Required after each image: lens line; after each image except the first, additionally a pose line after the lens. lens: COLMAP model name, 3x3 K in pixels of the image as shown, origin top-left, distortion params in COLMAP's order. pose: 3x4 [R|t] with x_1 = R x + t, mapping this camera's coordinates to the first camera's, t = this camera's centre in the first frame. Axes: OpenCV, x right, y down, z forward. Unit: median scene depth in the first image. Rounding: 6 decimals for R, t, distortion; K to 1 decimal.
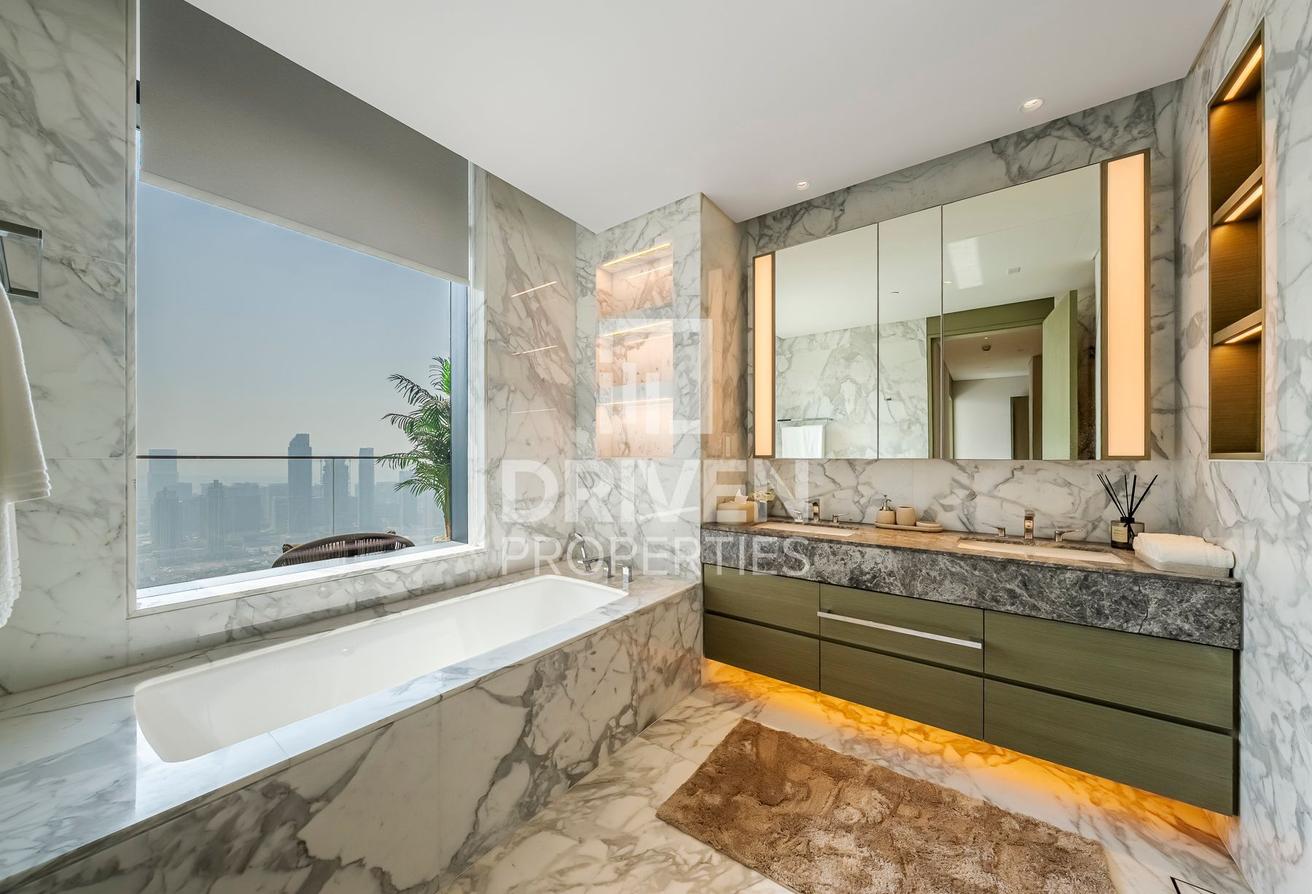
lens RADIAL K [[458.4, 0, 653.6], [0, 458.4, 453.2], [0, 0, 1]] dist [-0.000366, 0.000053]
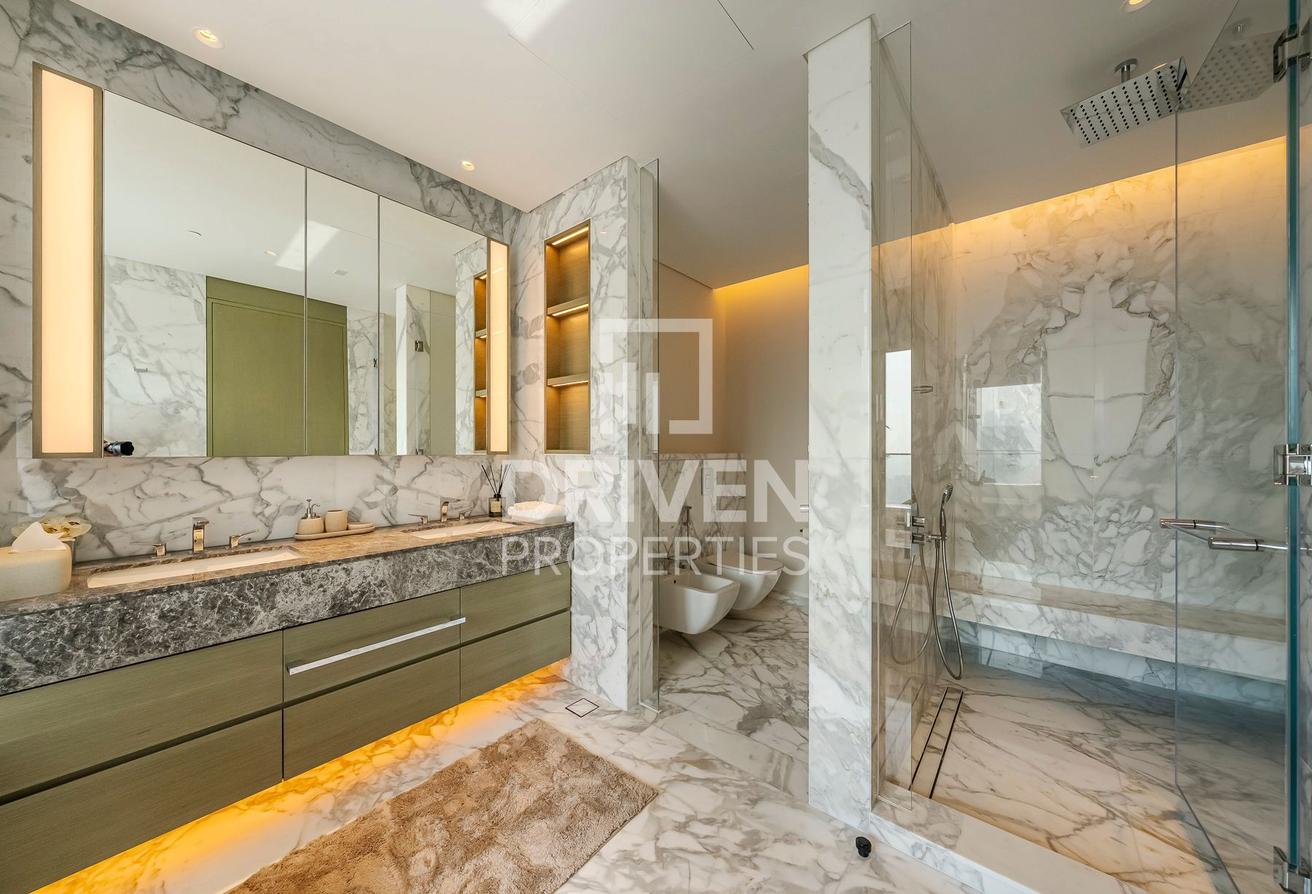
lens RADIAL K [[457.0, 0, 651.6], [0, 457.0, 443.4], [0, 0, 1]] dist [0.000362, -0.000142]
pose [[0.069621, 0.009012, 0.997533, -0.341780], [-0.008081, 0.999931, -0.008470, -0.010088], [-0.997541, -0.007471, 0.069689, 0.401386]]
